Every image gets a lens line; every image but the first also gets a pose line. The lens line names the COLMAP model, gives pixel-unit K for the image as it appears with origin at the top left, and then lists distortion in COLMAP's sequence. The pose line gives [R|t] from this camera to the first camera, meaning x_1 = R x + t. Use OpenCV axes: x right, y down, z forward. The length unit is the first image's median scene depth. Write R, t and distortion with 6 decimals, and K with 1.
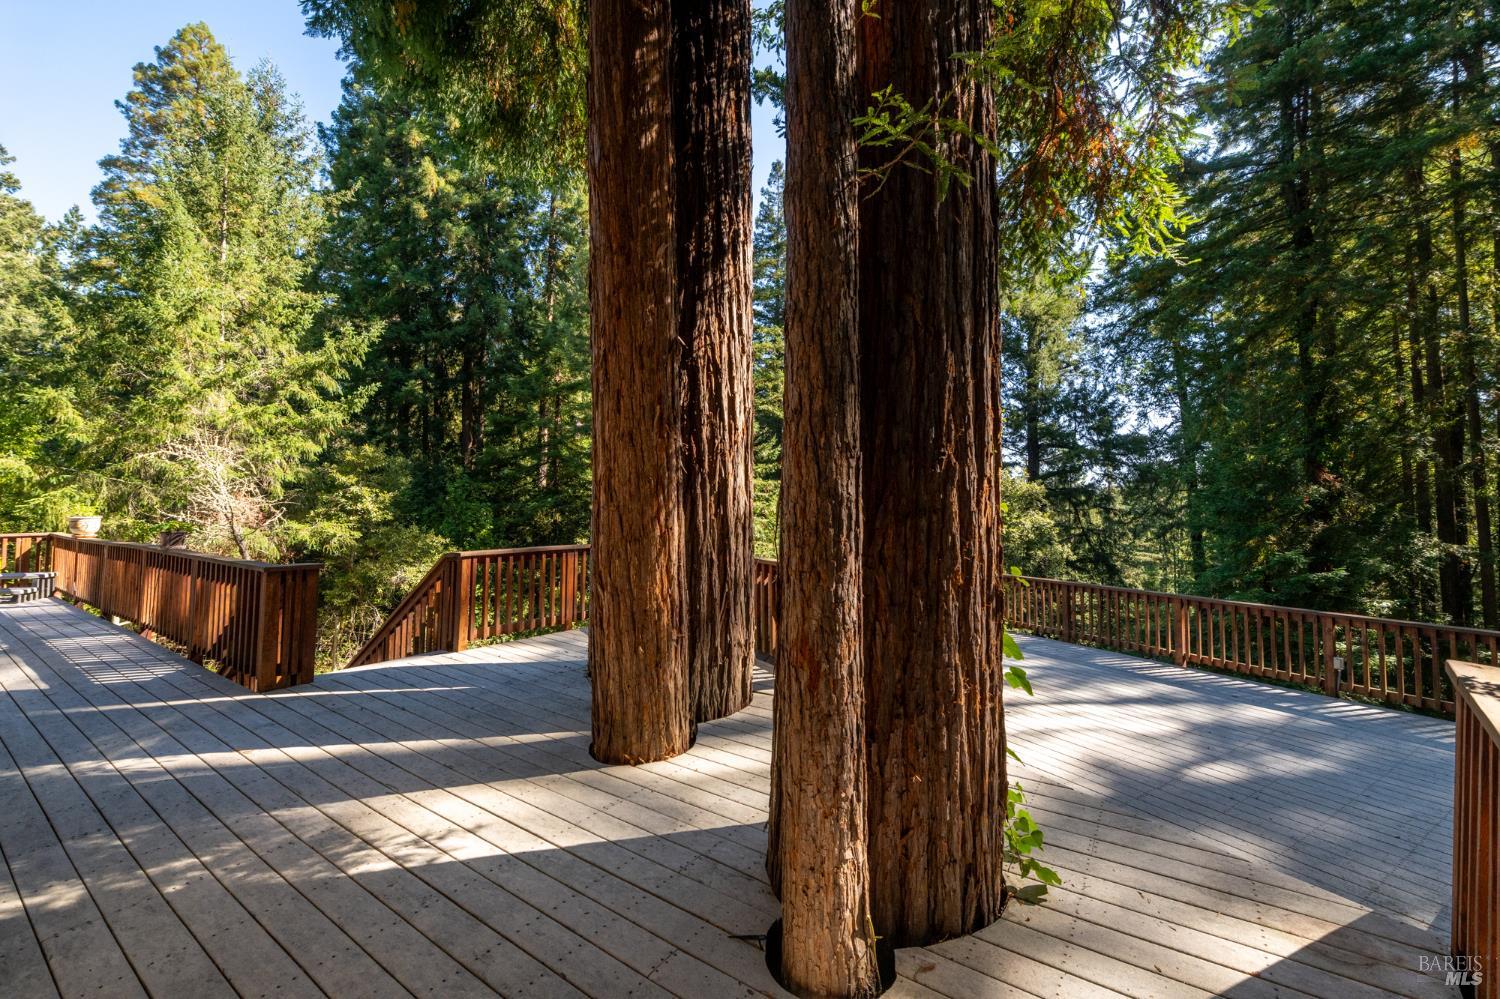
lens RADIAL K [[610.4, 0, 753.5], [0, 610.4, 471.5], [0, 0, 1]] dist [-0.002501, -0.000055]
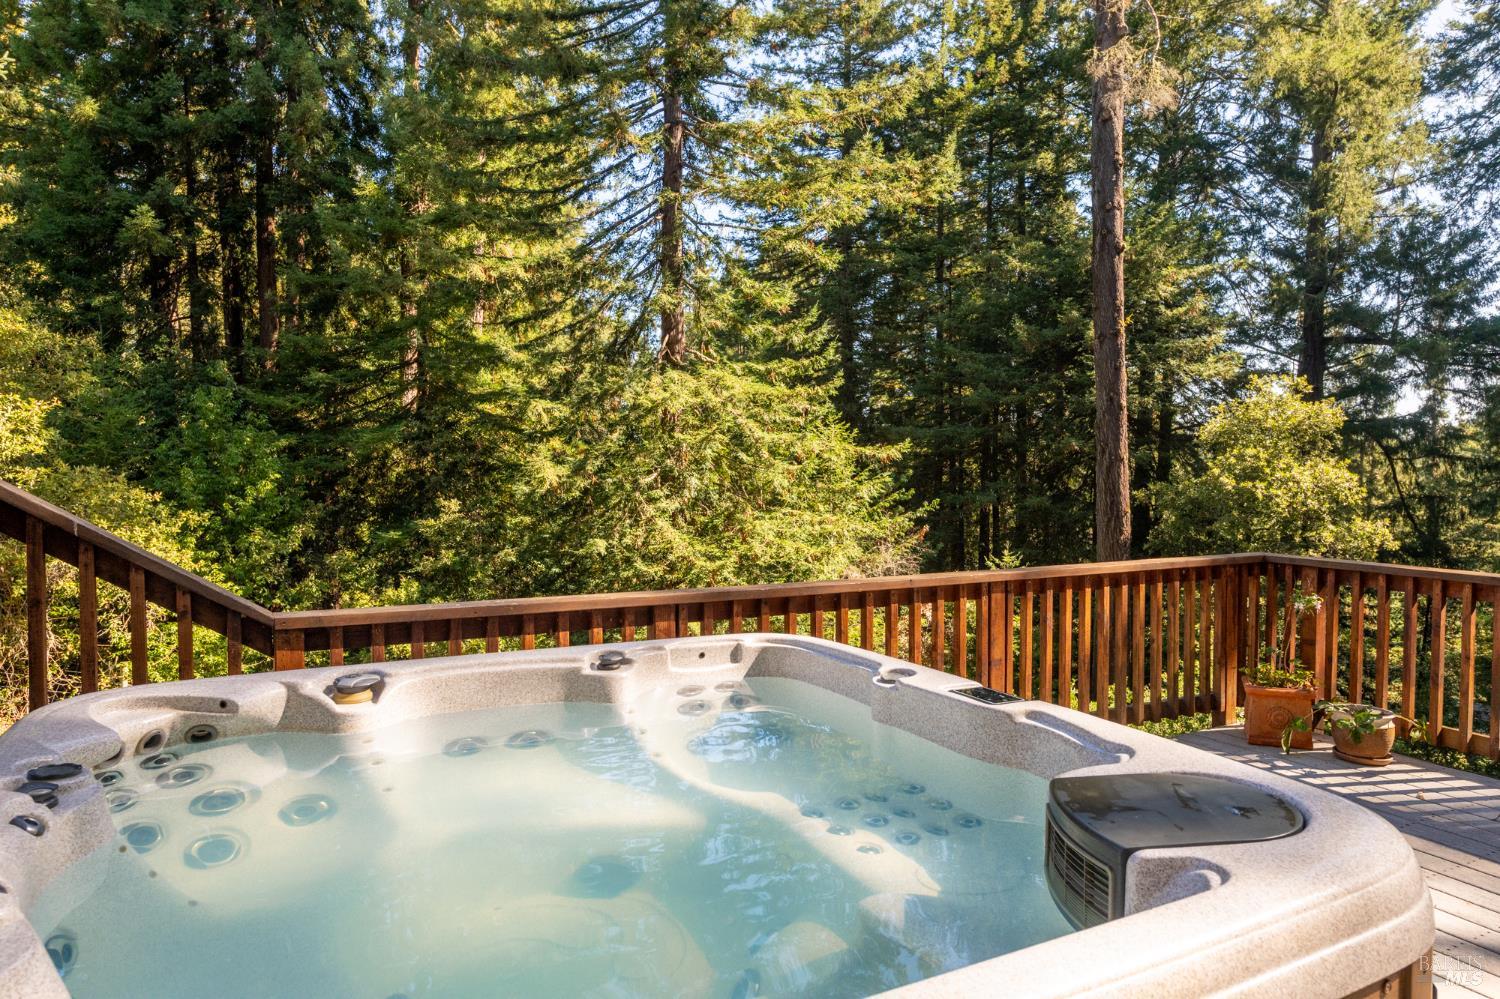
lens RADIAL K [[983.1, 0, 753.2], [0, 983.1, 496.9], [0, 0, 1]] dist [-0.008317, 0.005556]
pose [[0.997701, 0.005693, -0.067526, 0.025895], [0.000460, 0.995873, 0.090754, 0.018719], [0.067764, -0.090577, 0.993581, 0.103511]]
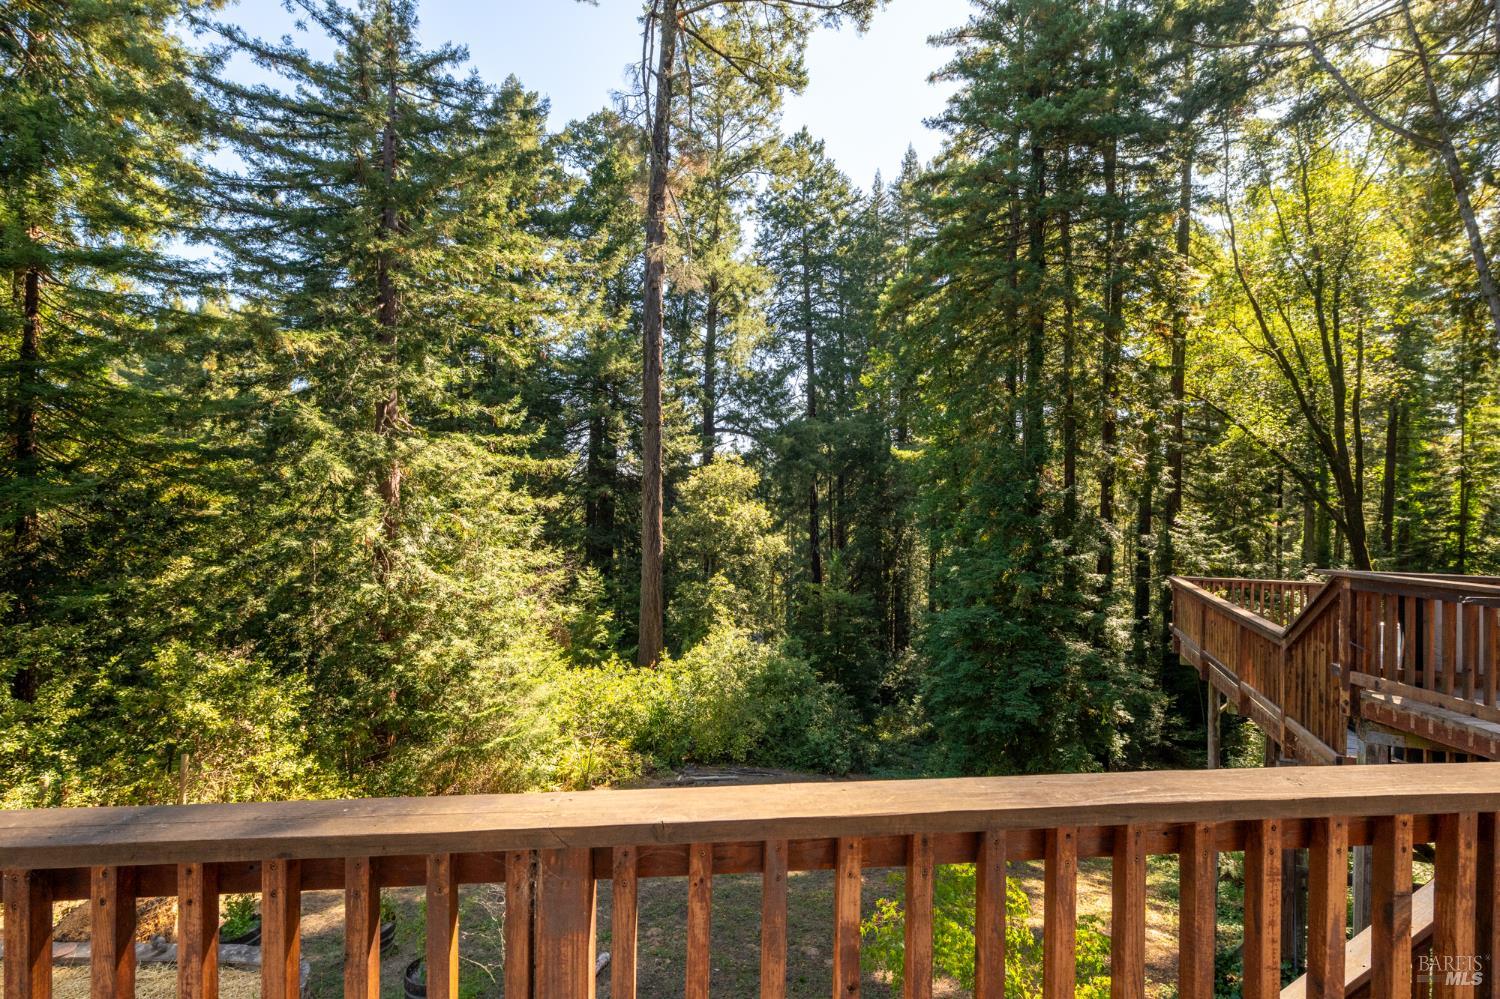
lens RADIAL K [[713.3, 0, 759.1], [0, 713.3, 497.6], [0, 0, 1]] dist [0.000440, -0.000174]
pose [[0.775018, 0.001465, 0.631937, -0.174792], [-0.042756, 0.997827, 0.050123, 0.004185], [-0.630491, -0.065865, 0.773397, 0.130280]]
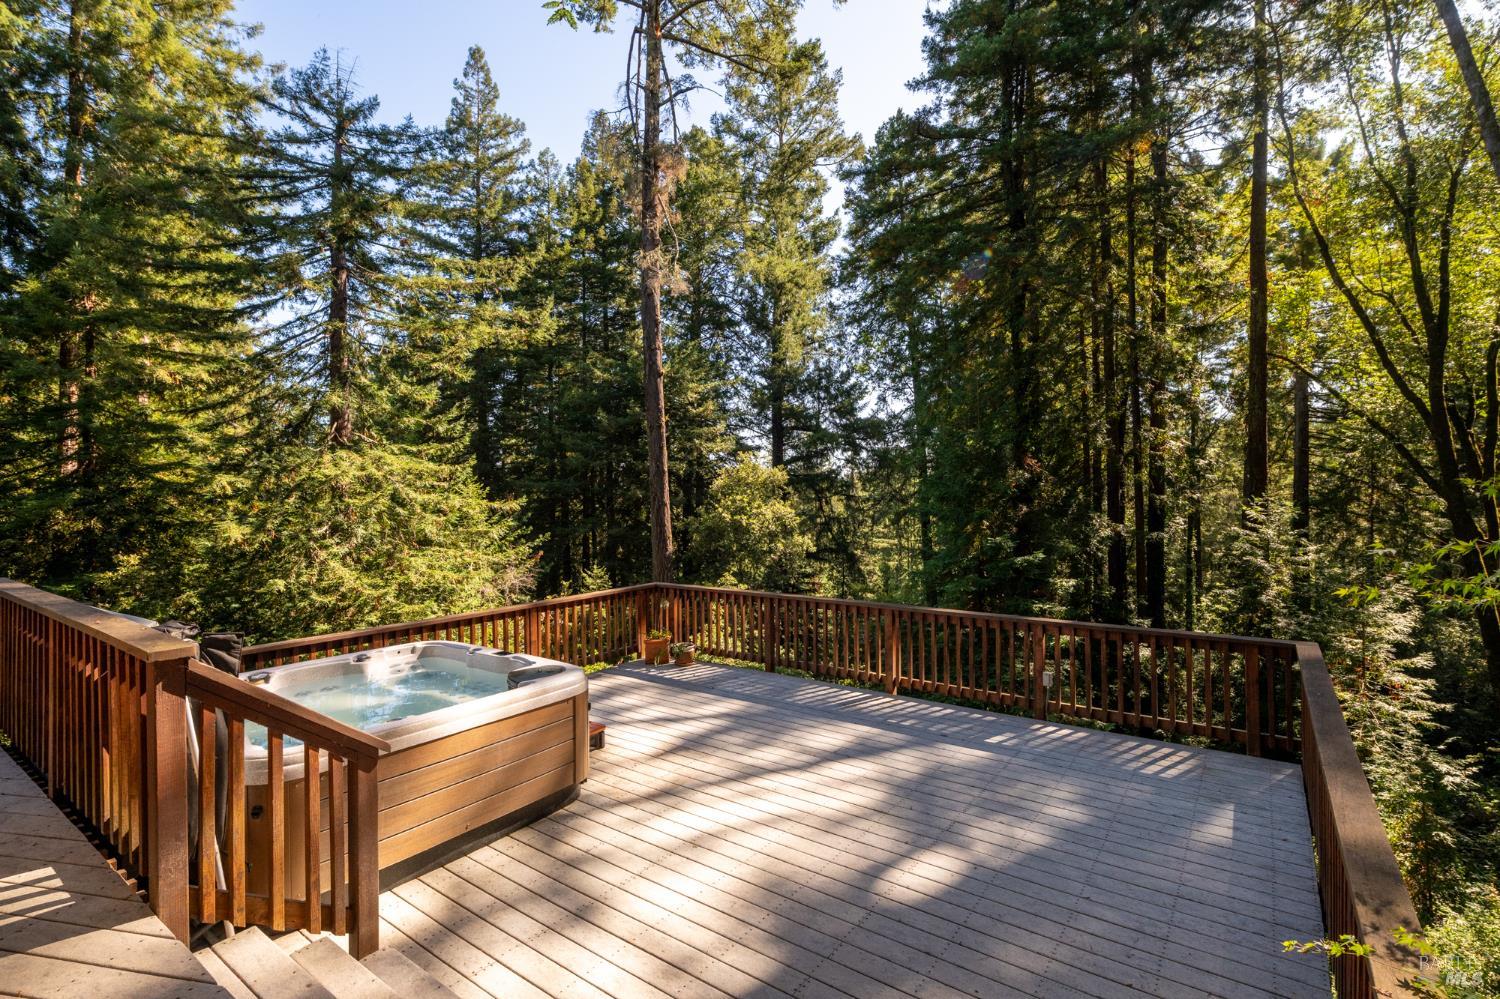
lens RADIAL K [[709.1, 0, 761.7], [0, 709.1, 487.0], [0, 0, 1]] dist [0.002071, -0.000076]
pose [[0.921969, -0.010567, 0.387121, 0.028693], [-0.006222, 0.999095, 0.042089, 0.001722], [-0.387215, -0.041213, 0.921068, 0.033859]]
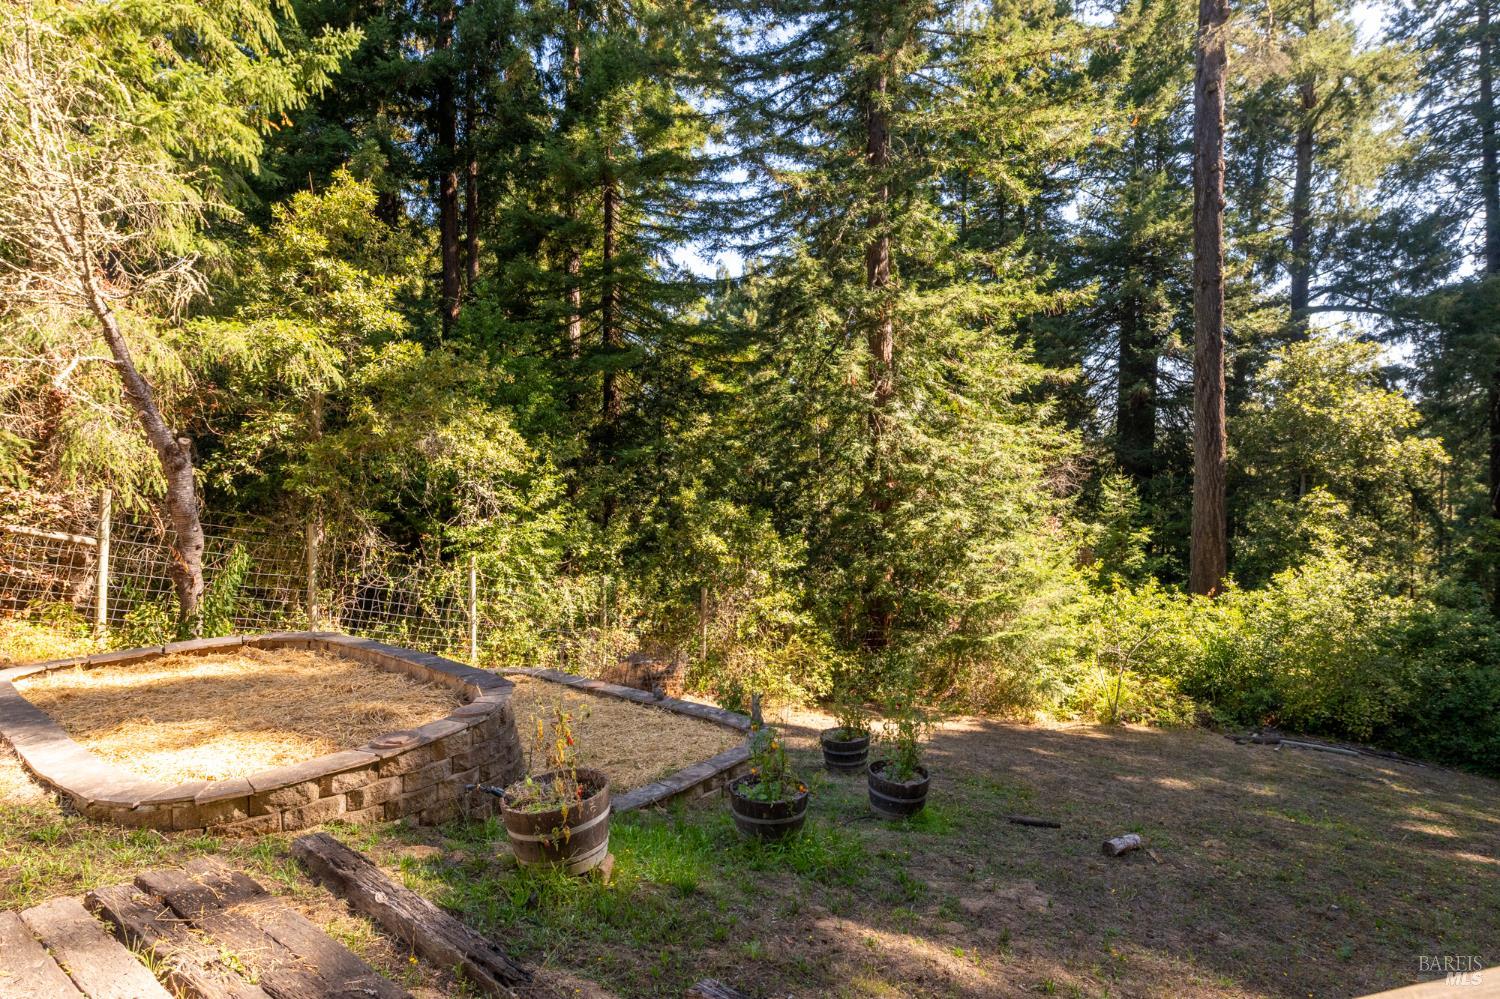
lens RADIAL K [[802.7, 0, 755.1], [0, 802.7, 495.8], [0, 0, 1]] dist [0.000032, 0.001240]
pose [[0.999627, -0.019545, 0.019059, -0.152945], [0.017724, 0.995651, 0.091462, 0.073397], [-0.020764, -0.091090, 0.995626, 0.161063]]
